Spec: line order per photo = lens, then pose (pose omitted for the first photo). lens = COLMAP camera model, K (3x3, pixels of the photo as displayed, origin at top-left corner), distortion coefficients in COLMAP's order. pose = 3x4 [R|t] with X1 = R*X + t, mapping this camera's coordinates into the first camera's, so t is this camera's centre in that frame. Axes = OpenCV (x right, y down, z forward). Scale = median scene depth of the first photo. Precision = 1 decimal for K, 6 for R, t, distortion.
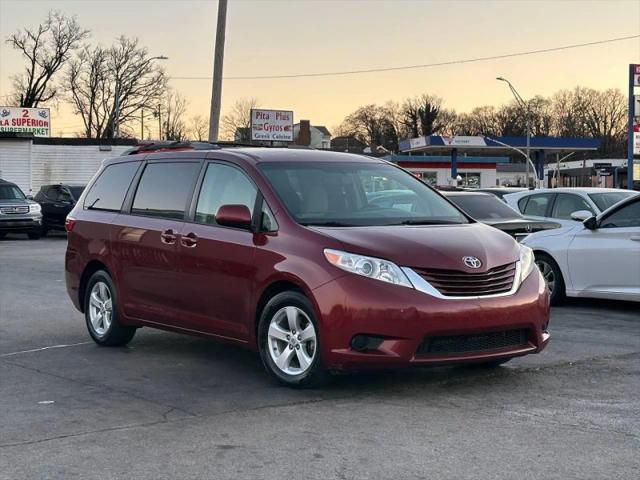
lens RADIAL K [[2370.2, 0, 320.0], [0, 2370.2, 240.0], [0, 0, 1]] dist [0.735361, 1.049734]
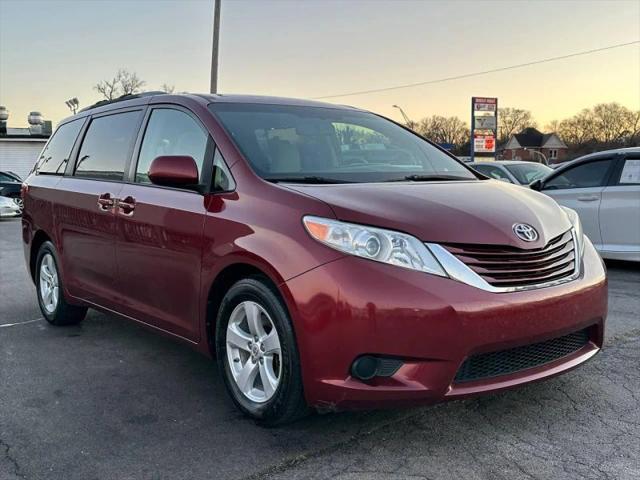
lens RADIAL K [[882.8, 0, 320.0], [0, 882.8, 240.0], [0, 0, 1]] dist [0.145533, -0.017289]
pose [[0.999066, -0.016203, 0.040065, -0.003410], [0.014703, 0.999191, 0.037432, 0.001212], [-0.040640, -0.036808, 0.998496, 0.730498]]
